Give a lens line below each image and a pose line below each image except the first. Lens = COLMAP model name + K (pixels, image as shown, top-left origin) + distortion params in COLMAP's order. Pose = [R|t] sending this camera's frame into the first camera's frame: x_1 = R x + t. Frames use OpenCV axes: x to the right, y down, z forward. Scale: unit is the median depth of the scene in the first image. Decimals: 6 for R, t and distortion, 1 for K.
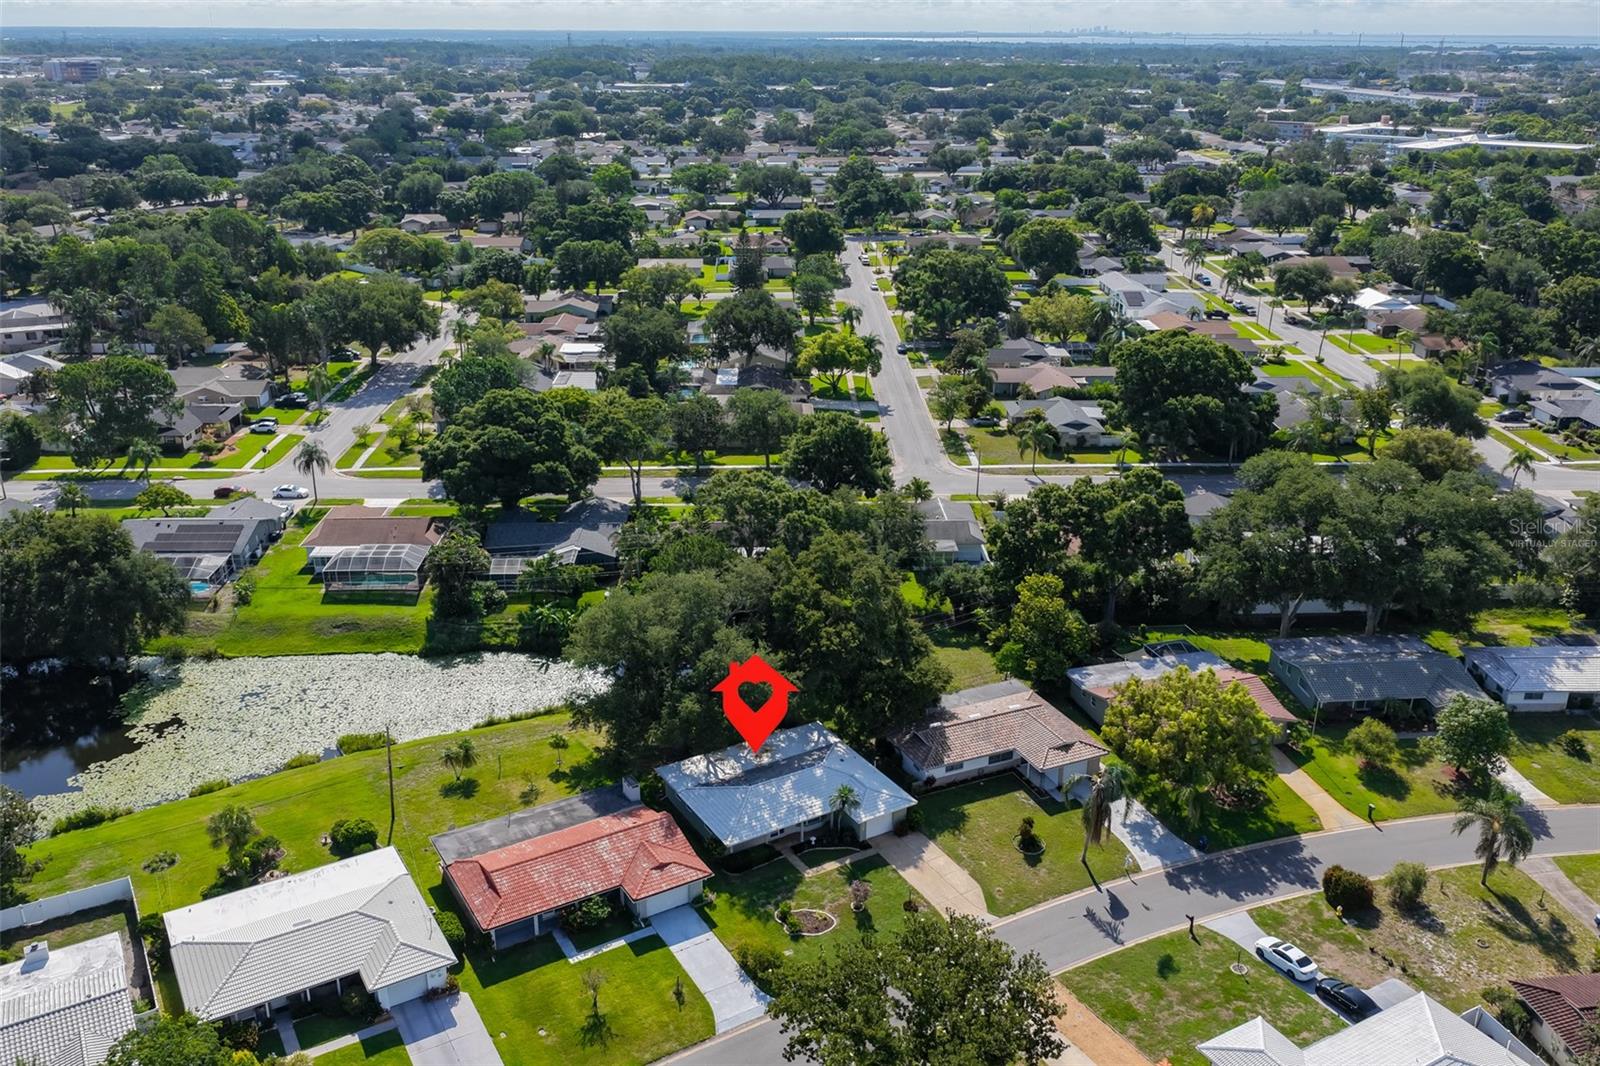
lens RADIAL K [[1330.6, 0, 800.0], [0, 1330.6, 533.0], [0, 0, 1]] dist [-0.022181, 0.055315]
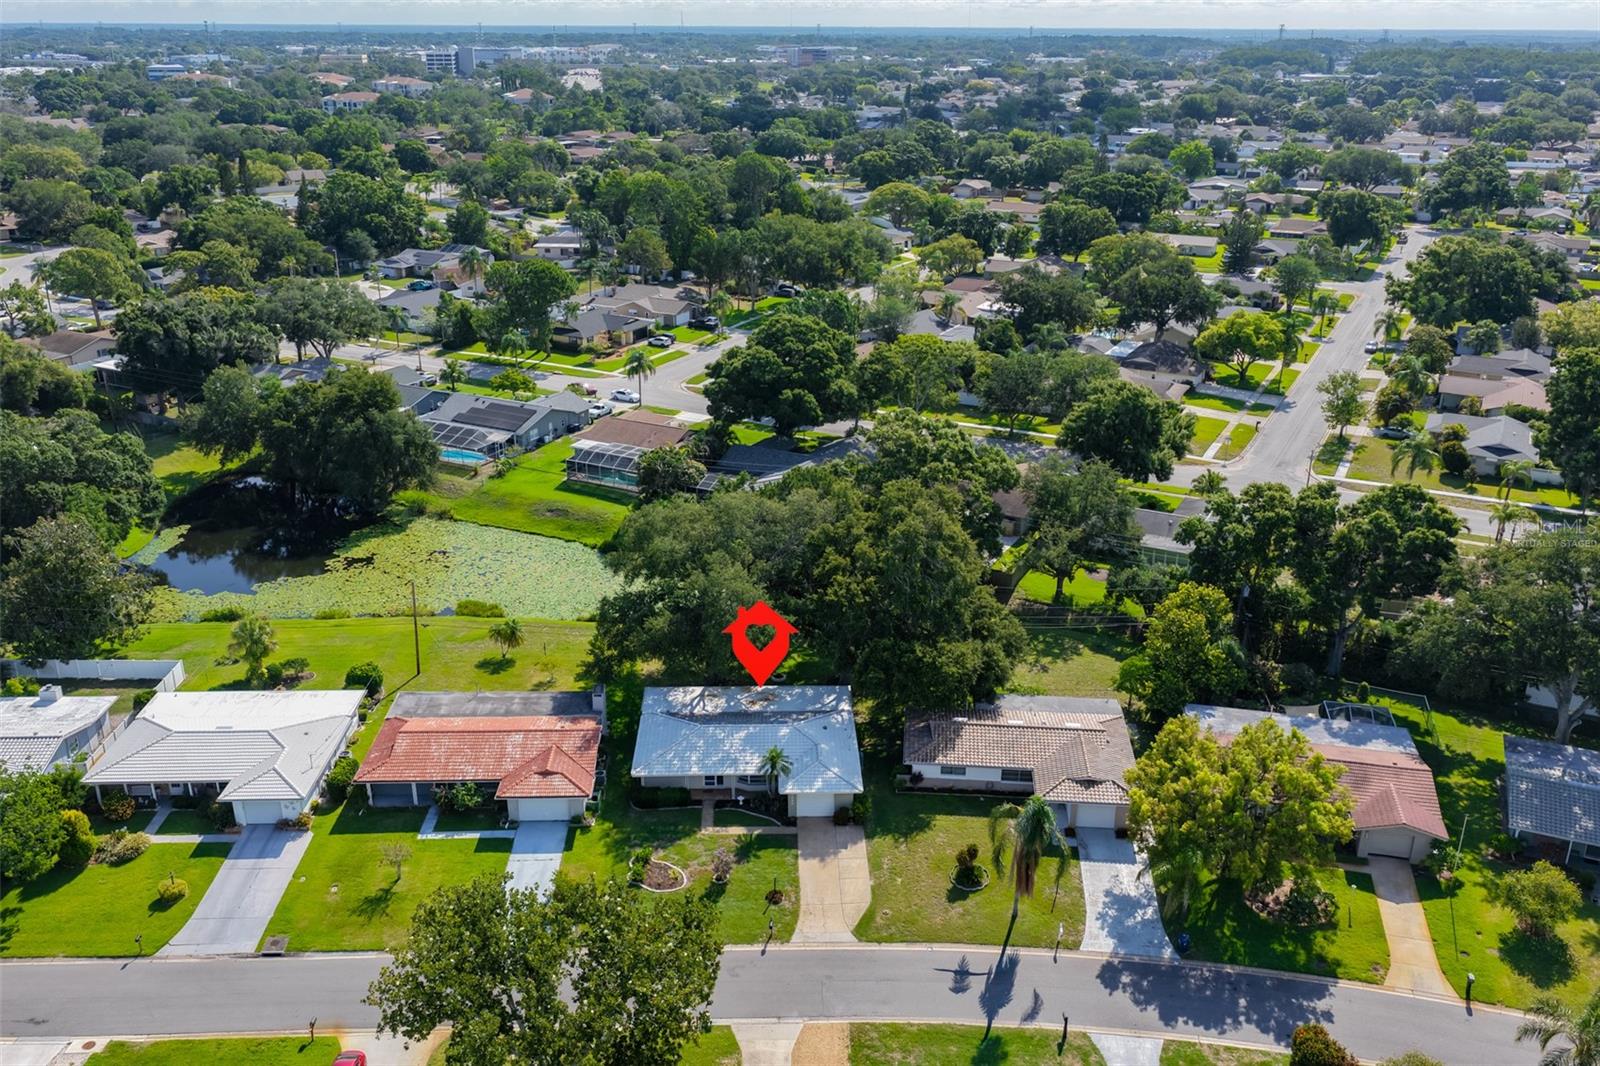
lens RADIAL K [[1330.6, 0, 800.0], [0, 1330.6, 533.0], [0, 0, 1]] dist [-0.022181, 0.055315]
pose [[0.869684, 0.175963, -0.461179, 0.386222], [-0.175989, 0.983437, 0.043354, 0.010078], [0.461169, 0.043458, 0.886247, 0.207260]]
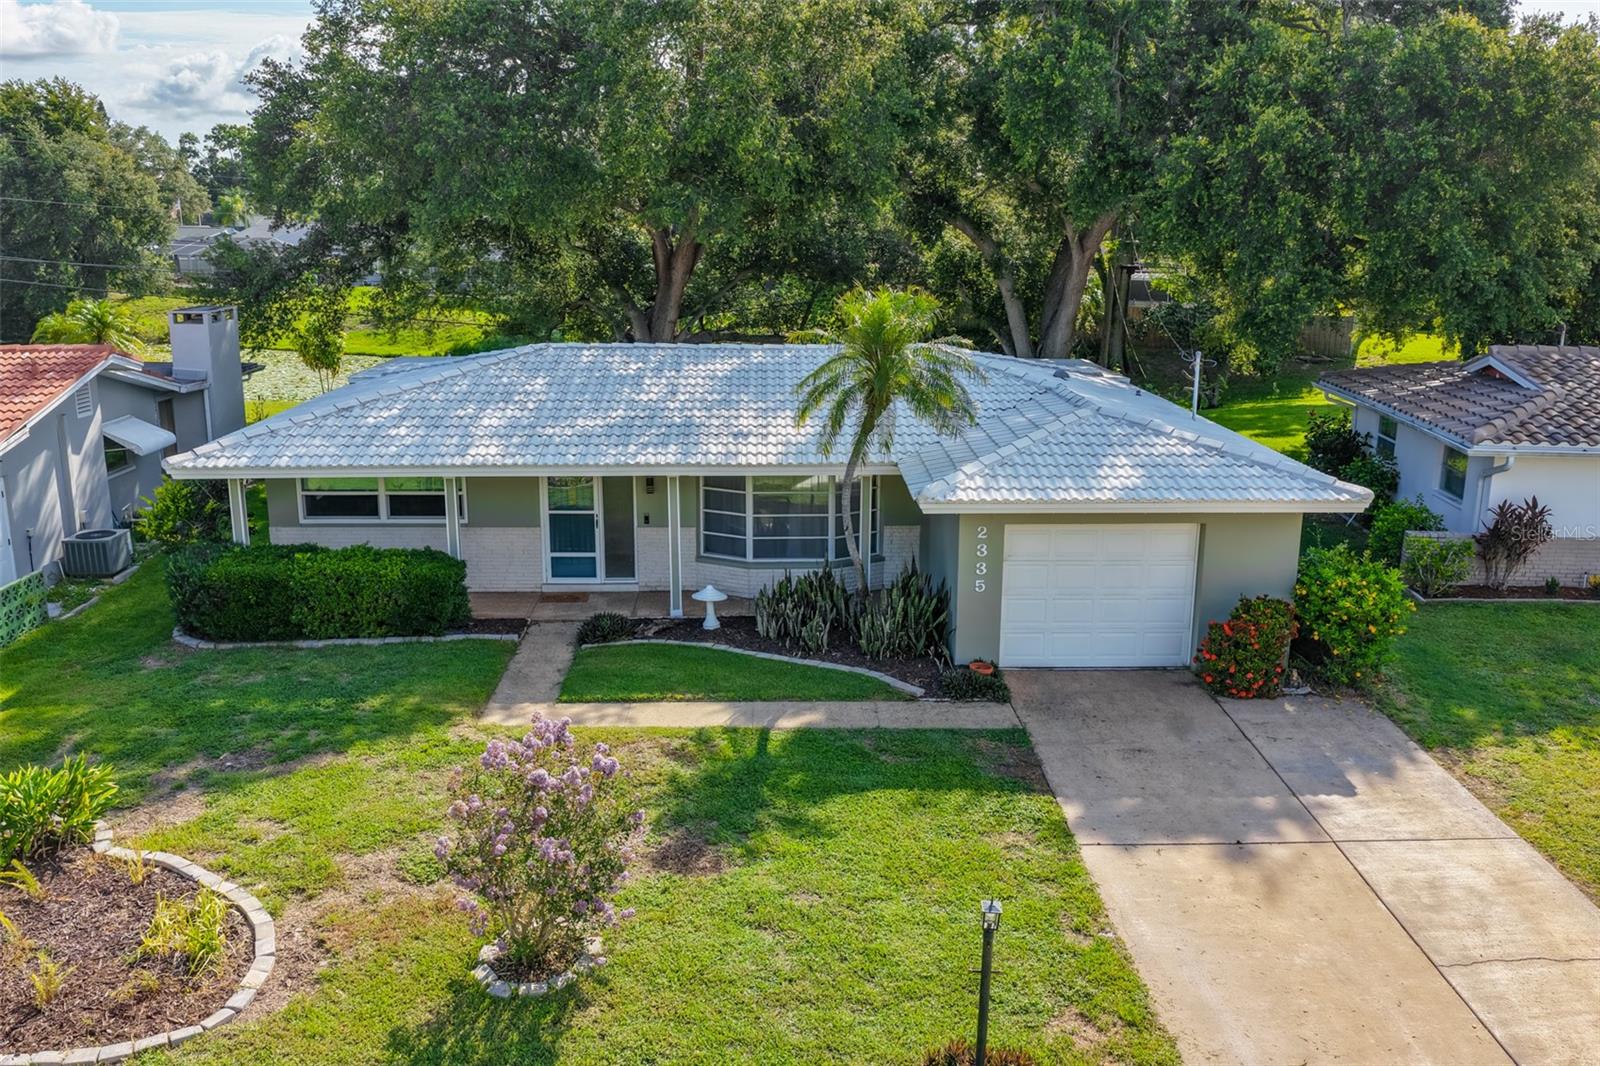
lens RADIAL K [[1330.6, 0, 800.0], [0, 1330.6, 533.0], [0, 0, 1]] dist [-0.022181, 0.055315]
pose [[0.872300, 0.115130, -0.475224, 0.096885], [-0.176228, 0.980593, -0.085913, 0.215188], [0.456110, 0.158690, 0.875660, 0.775104]]
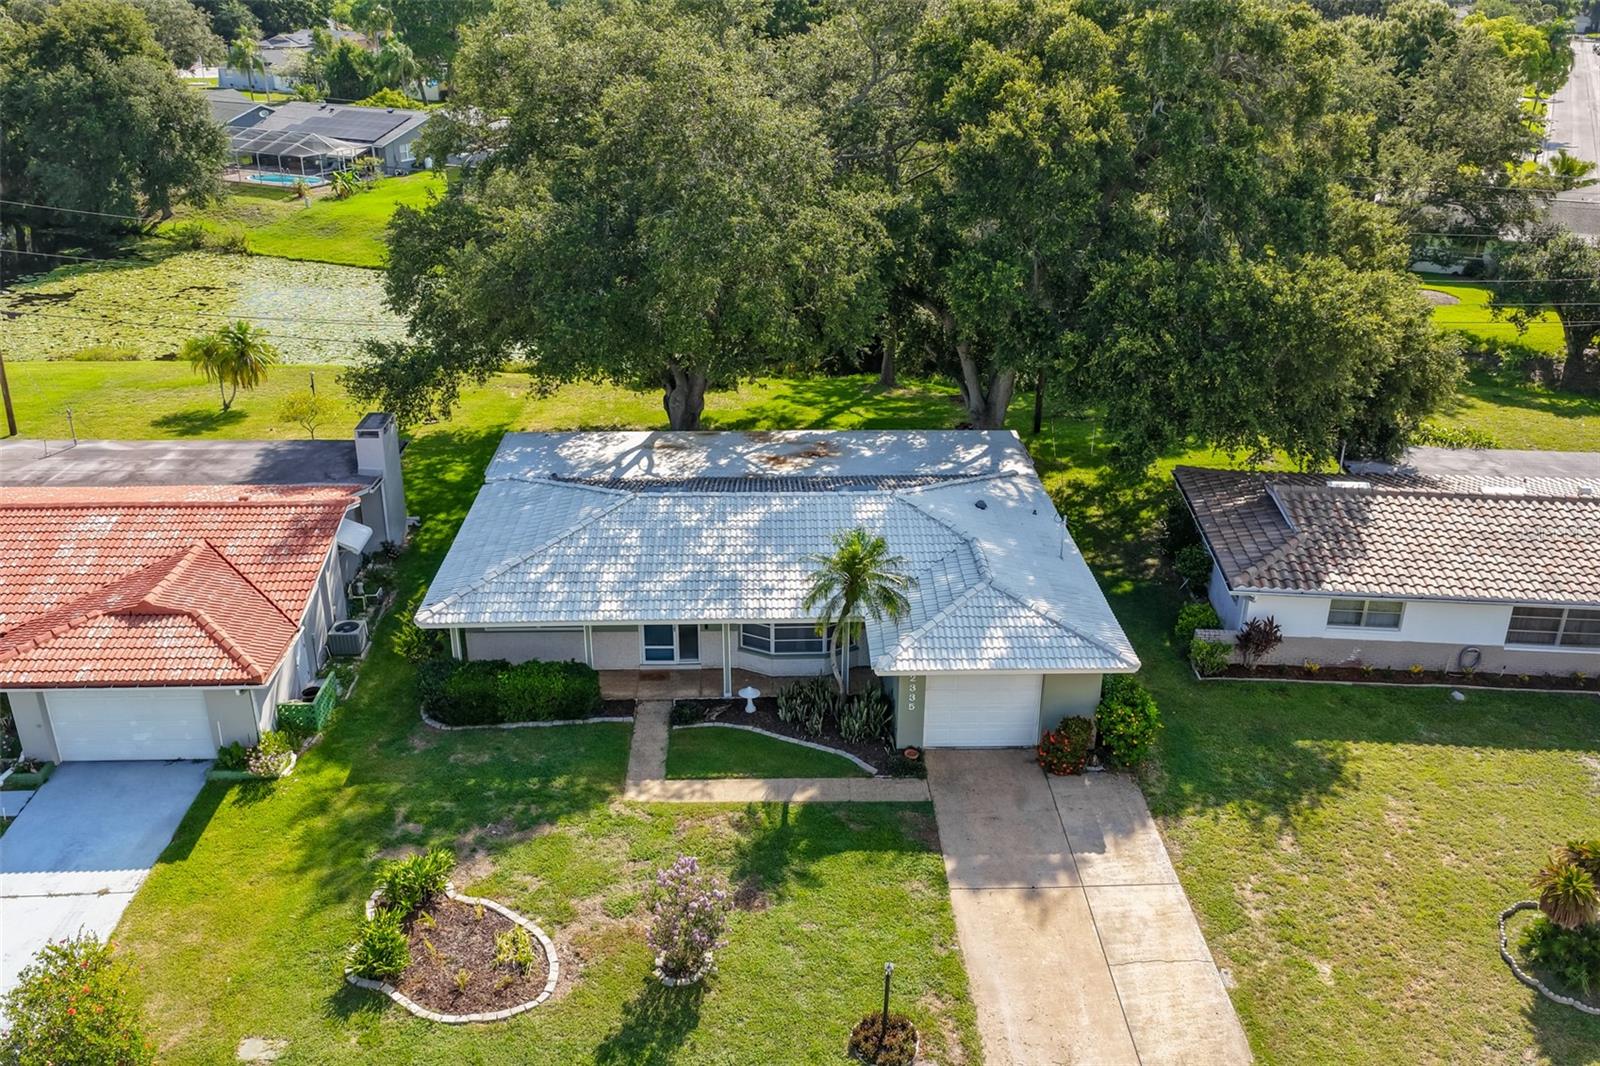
lens RADIAL K [[1330.6, 0, 800.0], [0, 1330.6, 533.0], [0, 0, 1]] dist [-0.022181, 0.055315]
pose [[0.872574, 0.194132, -0.448249, 0.132890], [-0.176677, 0.980938, 0.080909, 0.155084], [0.455411, 0.008596, 0.890240, 0.680372]]
